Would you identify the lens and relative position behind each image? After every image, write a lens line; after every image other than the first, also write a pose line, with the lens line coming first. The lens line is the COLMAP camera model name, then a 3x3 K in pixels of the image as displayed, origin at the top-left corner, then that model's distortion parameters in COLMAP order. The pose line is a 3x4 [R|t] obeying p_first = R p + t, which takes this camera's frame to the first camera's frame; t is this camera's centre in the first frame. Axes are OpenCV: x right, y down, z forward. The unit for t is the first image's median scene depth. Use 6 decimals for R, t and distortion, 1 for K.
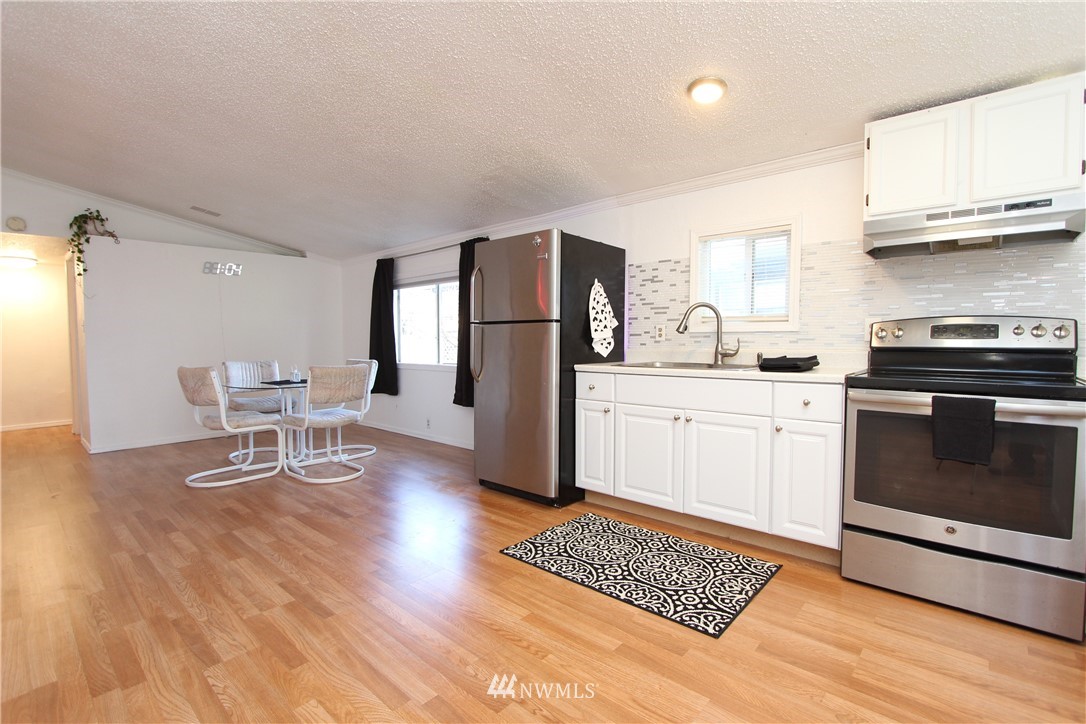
lens RADIAL K [[497.6, 0, 550.3], [0, 497.6, 363.2], [0, 0, 1]] dist [-0.029474, 0.000130]
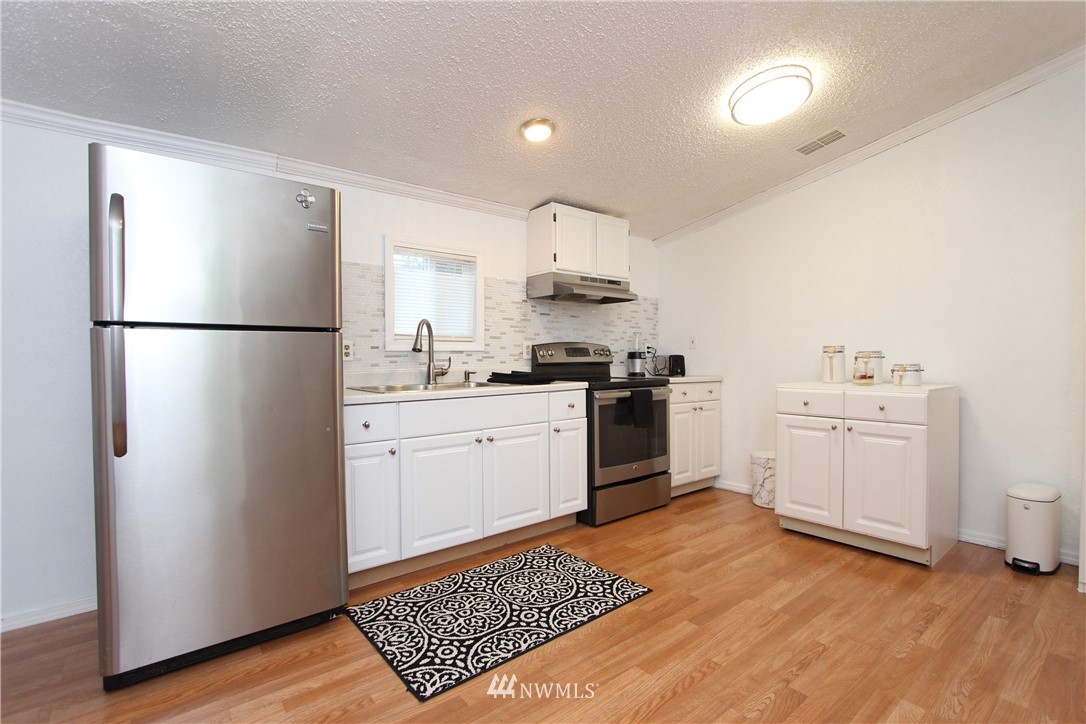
lens RADIAL K [[497.6, 0, 549.5], [0, 497.6, 360.5], [0, 0, 1]] dist [-0.029474, 0.000130]
pose [[0.158912, -0.003719, 0.987286, -0.715172], [0.056196, 0.998406, -0.005285, -0.031285], [-0.985692, 0.056322, 0.158868, 0.764718]]
